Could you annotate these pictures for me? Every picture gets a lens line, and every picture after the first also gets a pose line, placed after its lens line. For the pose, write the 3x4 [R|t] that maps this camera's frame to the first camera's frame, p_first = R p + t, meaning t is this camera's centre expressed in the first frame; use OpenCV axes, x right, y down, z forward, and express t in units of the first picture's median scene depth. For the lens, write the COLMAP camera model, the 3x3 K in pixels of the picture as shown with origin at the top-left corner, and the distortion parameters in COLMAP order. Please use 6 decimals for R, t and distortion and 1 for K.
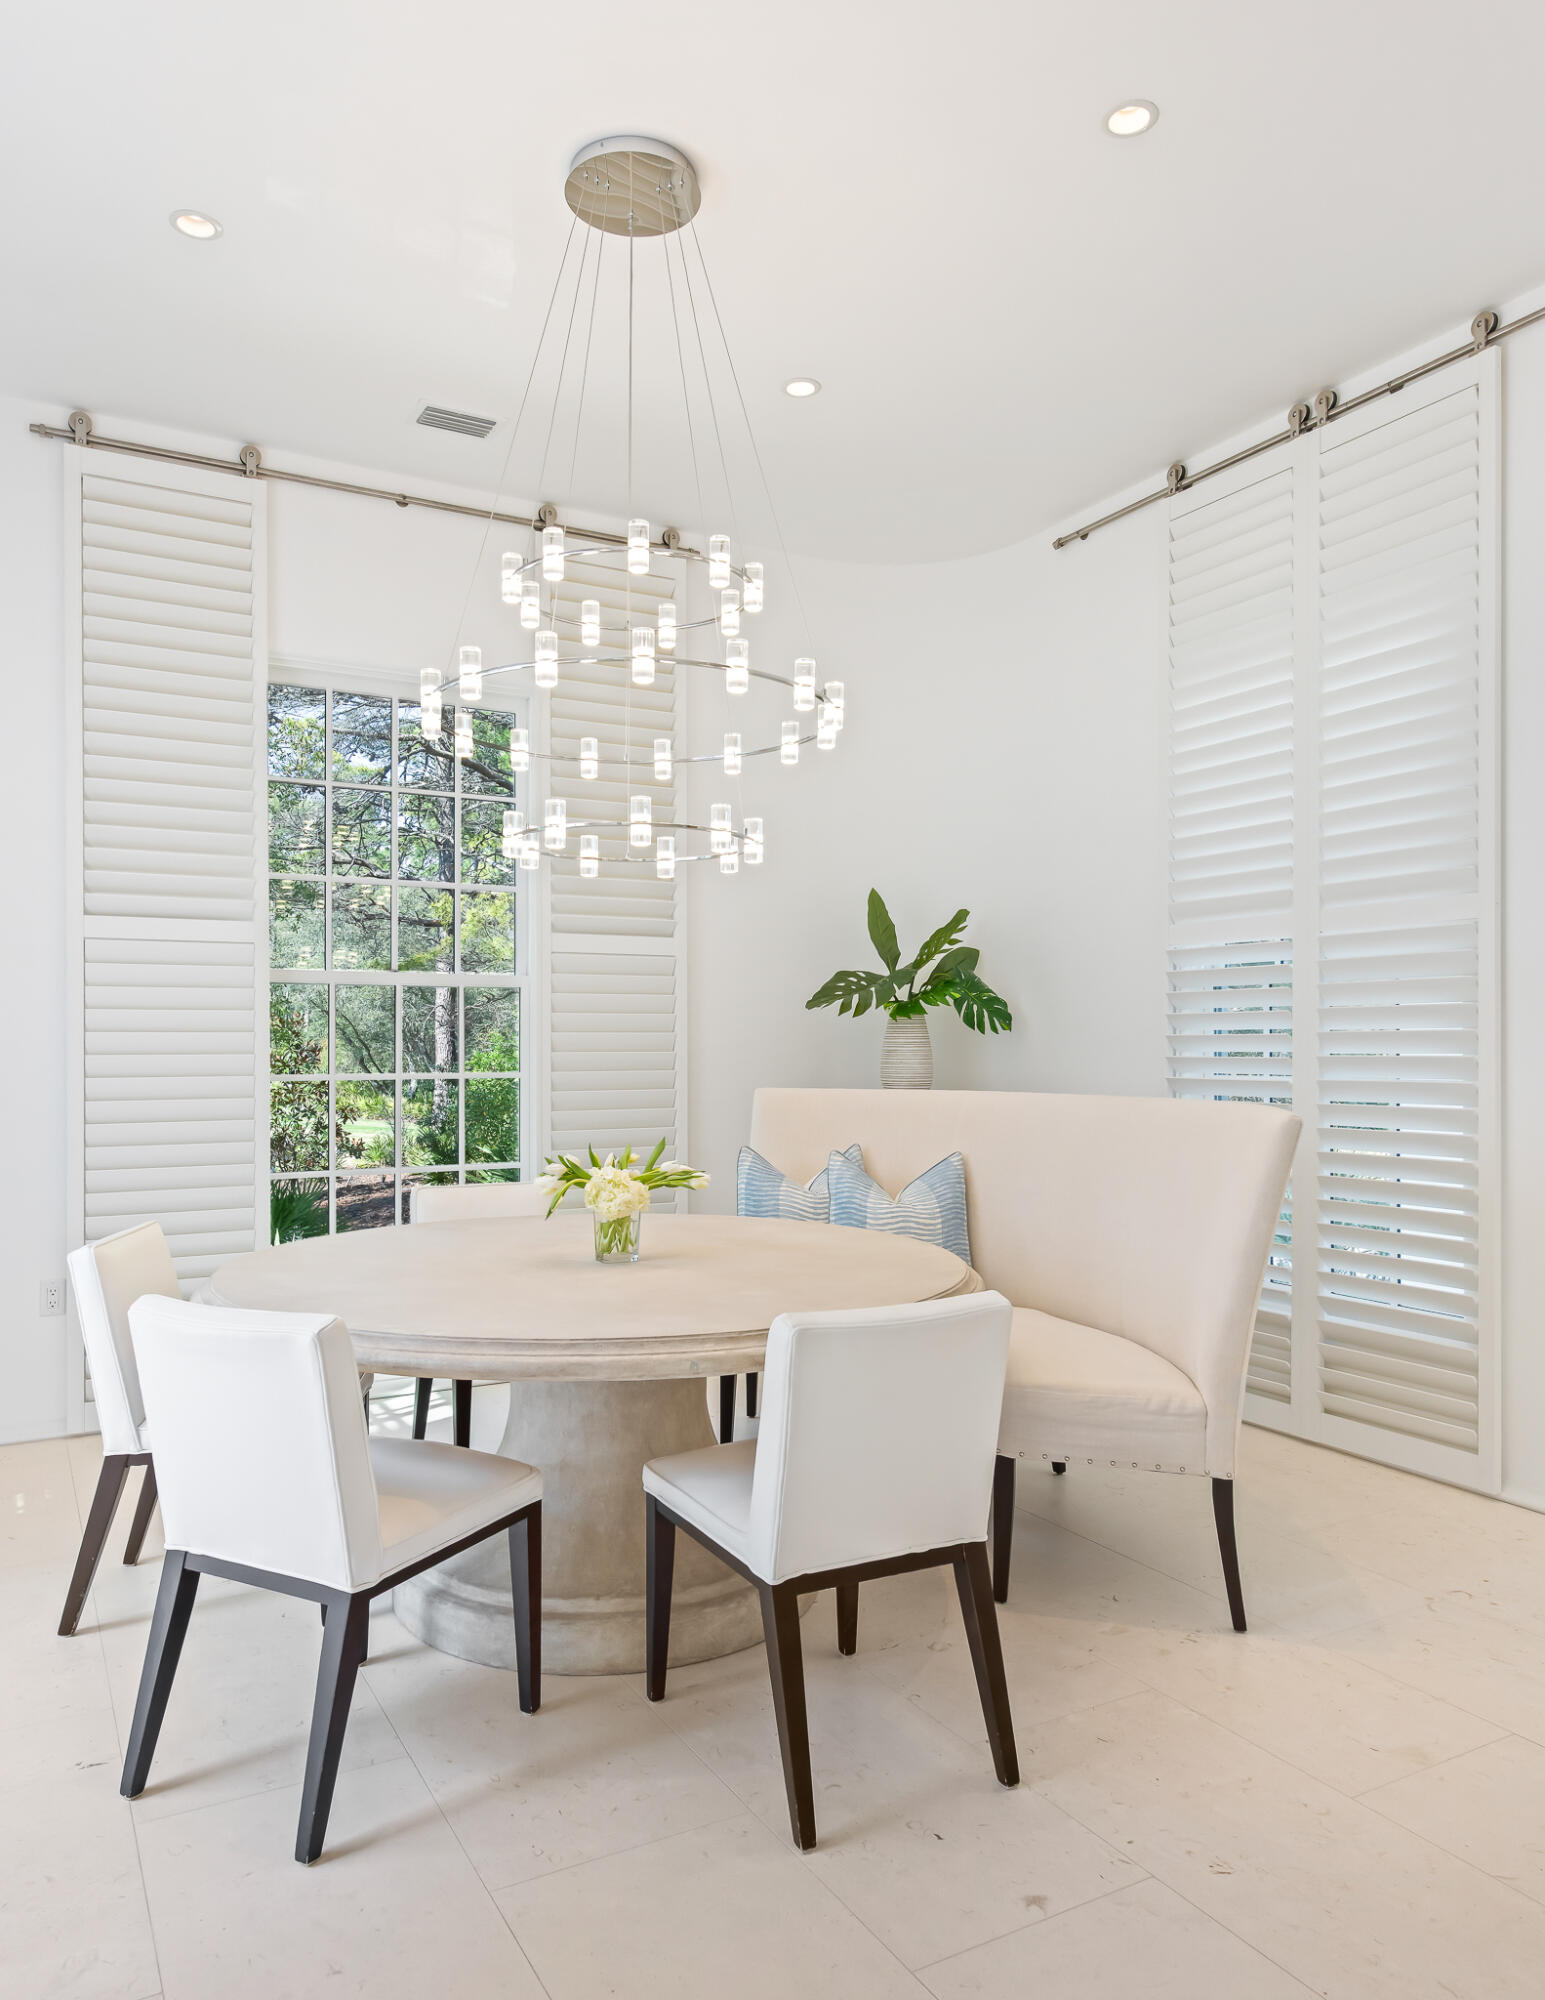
lens RADIAL K [[1366.7, 0, 742.2], [0, 1366.7, 1040.8], [0, 0, 1]] dist [0.006774, -0.000104]
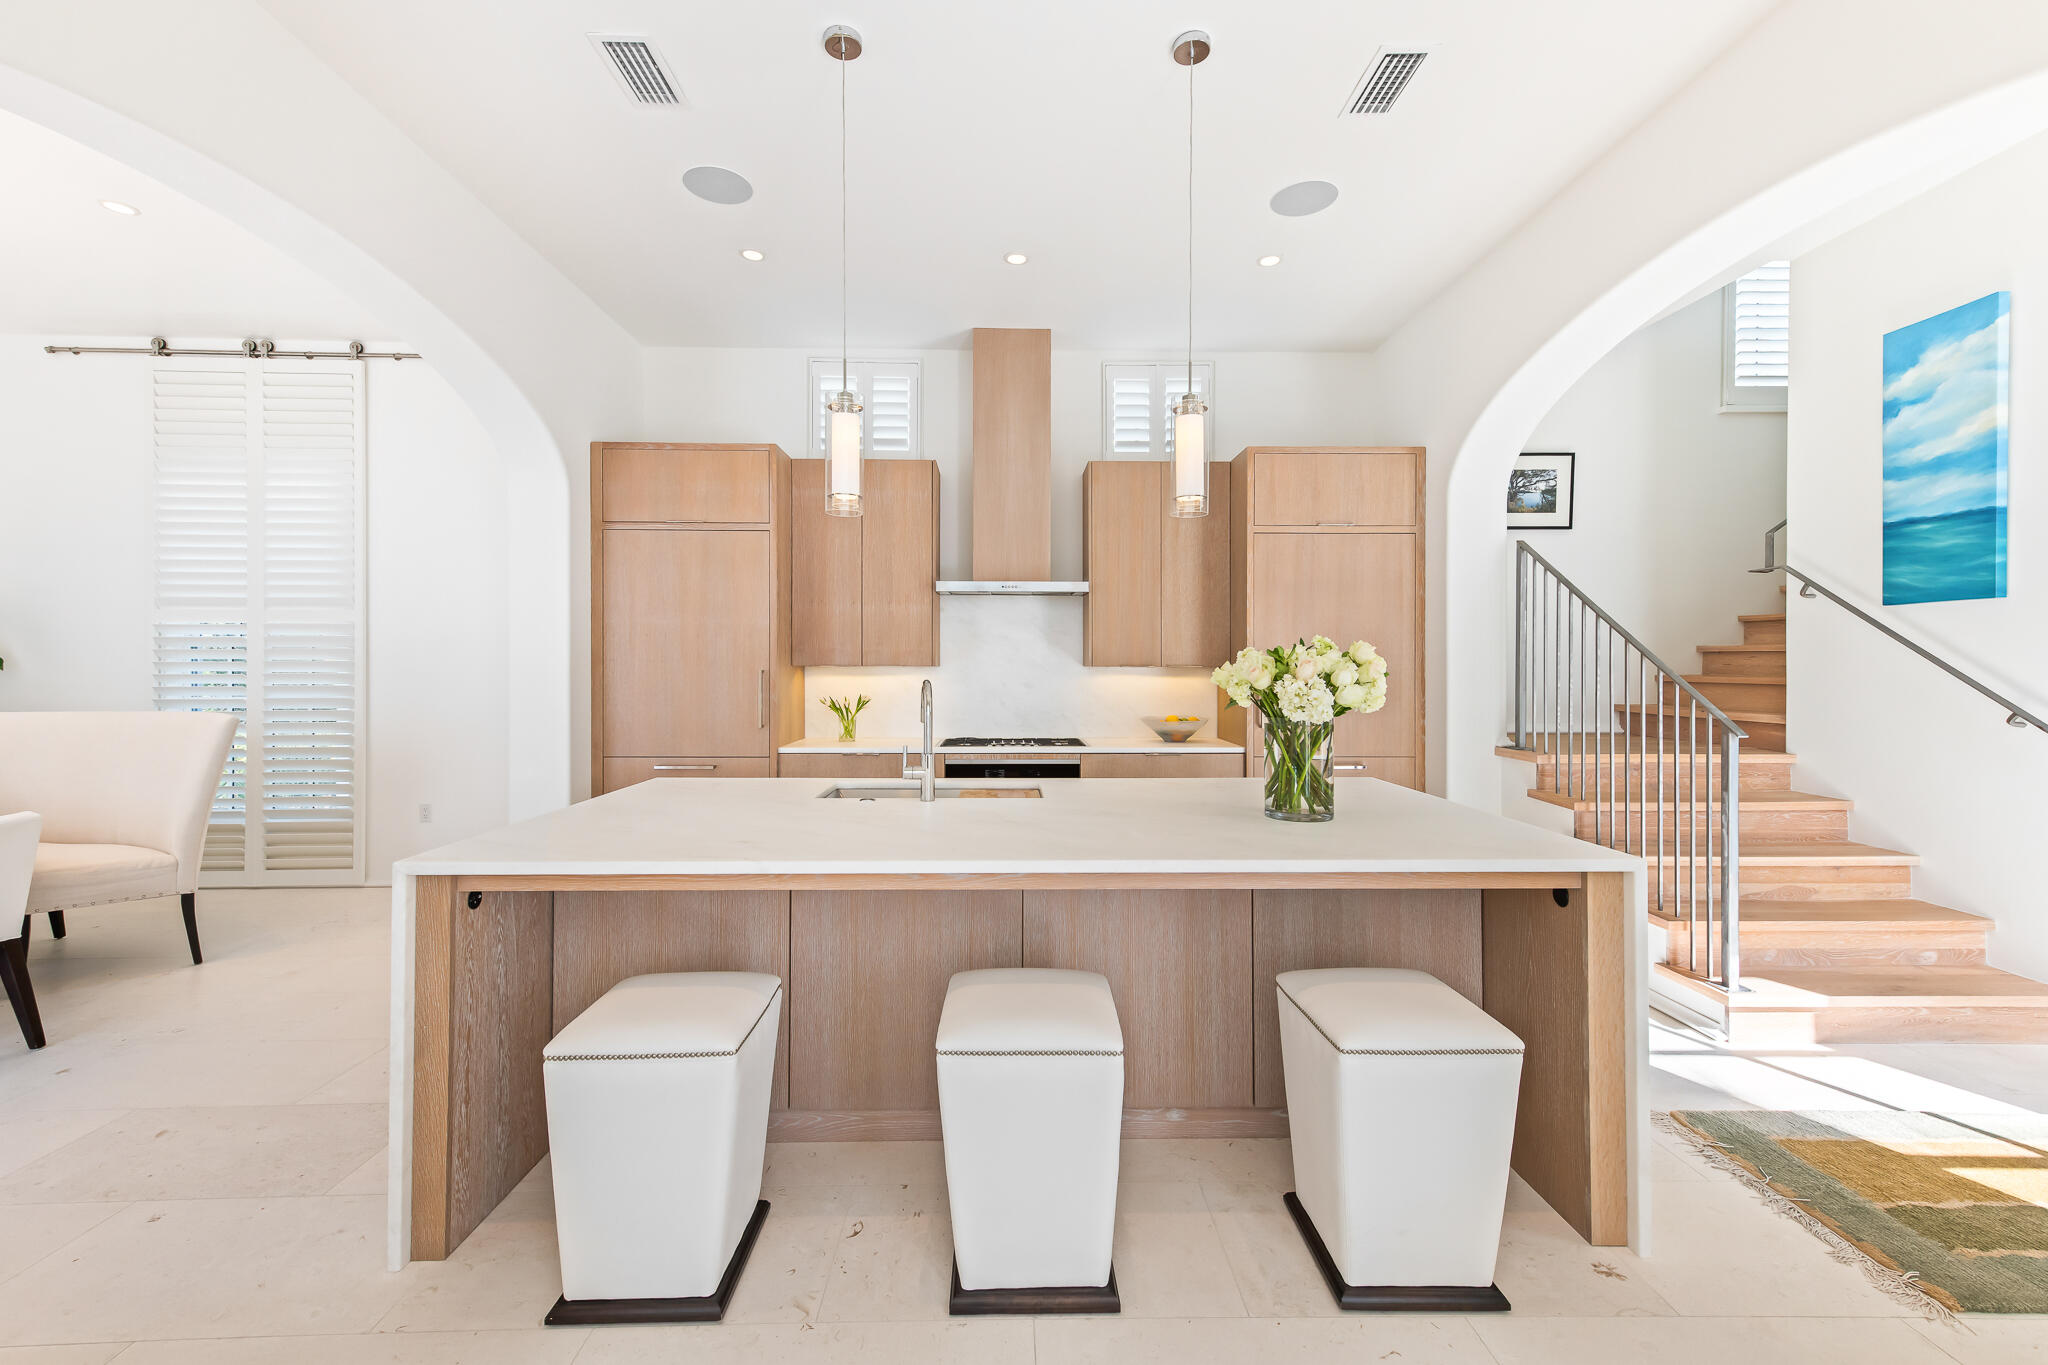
lens RADIAL K [[836.9, 0, 1018.3], [0, 836.9, 669.2], [0, 0, 1]] dist [0.018977, 0.000083]
pose [[0.462503, -0.001324, 0.886617, -0.163129], [-0.004297, 0.999984, 0.003735, -0.023538], [-0.886607, -0.005537, 0.462490, -0.545761]]
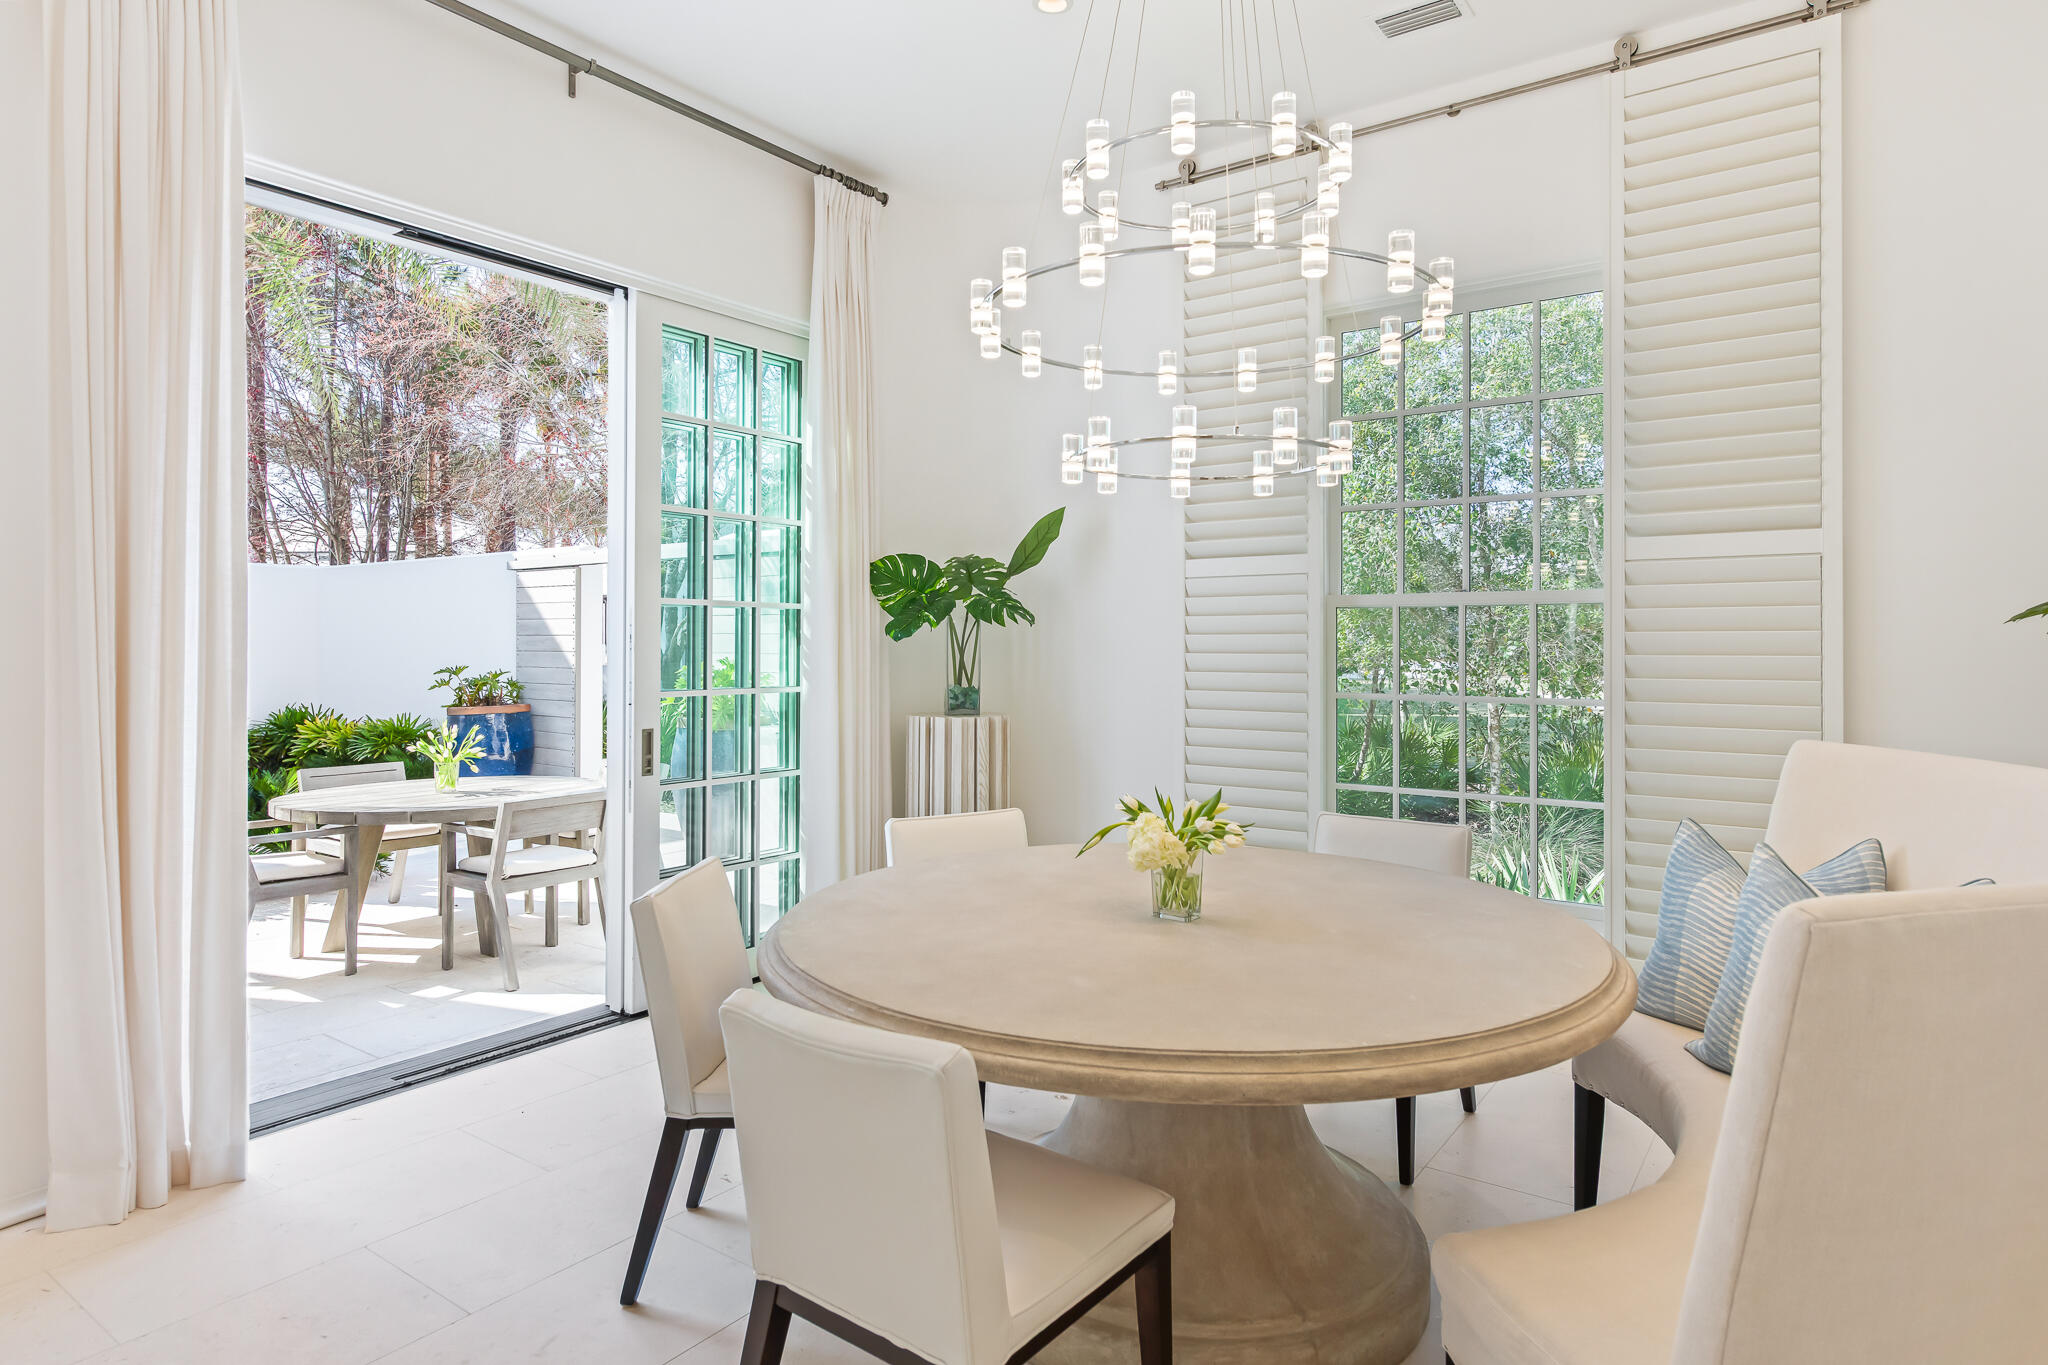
lens RADIAL K [[1147.0, 0, 1028.7], [0, 1147.0, 635.7], [0, 0, 1]] dist [0.000067, -0.000006]
pose [[0.429369, -0.002734, -0.903125, 0.467303], [0.002932, 0.999994, -0.001634, -0.024000], [0.903124, -0.001947, 0.429375, 0.482890]]
